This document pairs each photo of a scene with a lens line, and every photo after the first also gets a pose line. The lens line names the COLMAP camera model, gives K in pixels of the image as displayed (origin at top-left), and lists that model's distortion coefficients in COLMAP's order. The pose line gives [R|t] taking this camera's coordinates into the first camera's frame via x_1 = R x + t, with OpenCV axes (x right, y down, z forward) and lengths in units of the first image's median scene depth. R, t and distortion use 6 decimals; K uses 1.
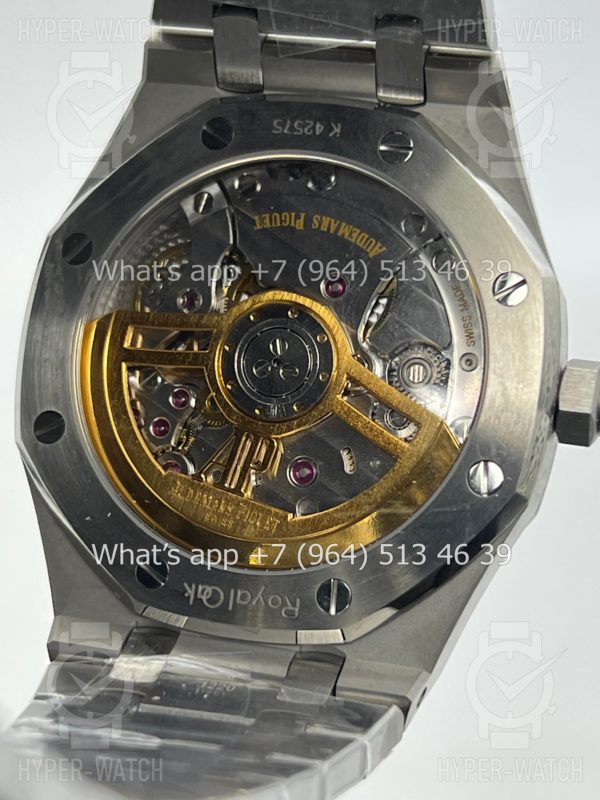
lens RADIAL K [[1909.6, 0, 300.0], [0, 1909.6, 400.0], [0, 0, 1]] dist [0.249834, -0.697837]
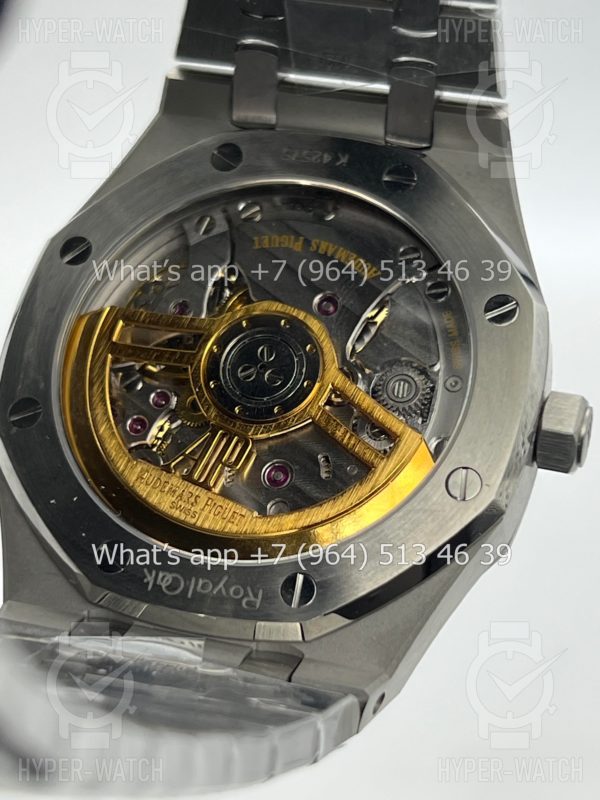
lens RADIAL K [[1909.6, 0, 300.0], [0, 1909.6, 400.0], [0, 0, 1]] dist [0.249834, -0.697837]
pose [[0.993966, 0.108011, 0.019096, -0.009936], [-0.099972, 0.963734, -0.247433, 0.242048], [-0.045129, 0.244031, 0.968717, 0.037186]]
